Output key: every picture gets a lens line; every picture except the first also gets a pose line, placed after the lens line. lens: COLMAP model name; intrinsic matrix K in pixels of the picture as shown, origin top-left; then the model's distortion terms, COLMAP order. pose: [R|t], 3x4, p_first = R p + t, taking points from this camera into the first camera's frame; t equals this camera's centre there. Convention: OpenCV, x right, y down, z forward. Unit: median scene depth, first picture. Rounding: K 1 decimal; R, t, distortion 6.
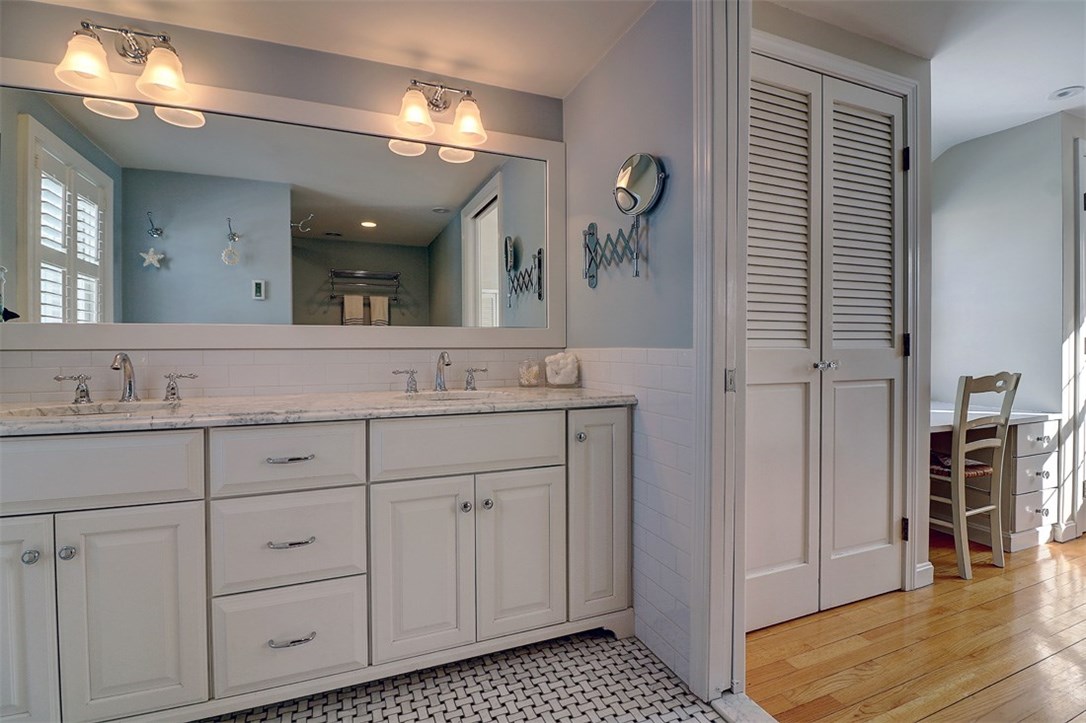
lens RADIAL K [[504.6, 0, 533.2], [0, 504.6, 354.5], [0, 0, 1]] dist [-0.002227, -0.009638]
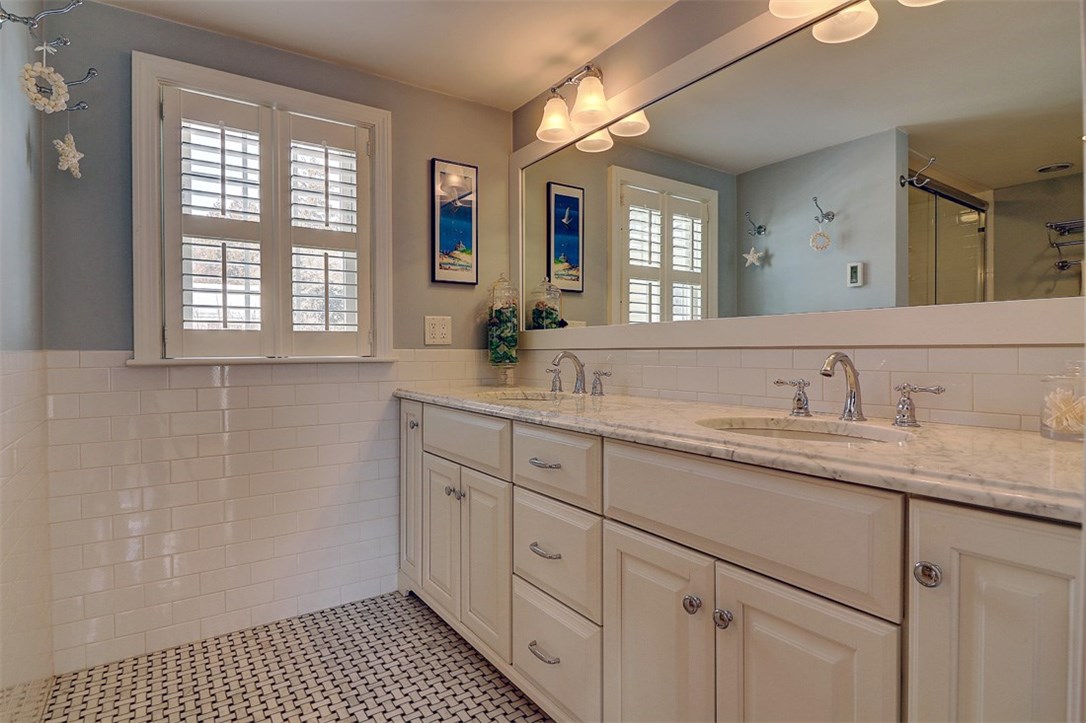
lens RADIAL K [[567.1, 0, 544.5], [0, 567.1, 354.9], [0, 0, 1]] dist [-0.002010, -0.000493]
pose [[0.217090, 0.012728, -0.976068, 0.312873], [-0.010145, 0.999890, 0.010783, -0.005781], [0.976099, 0.007561, 0.217196, 0.418241]]
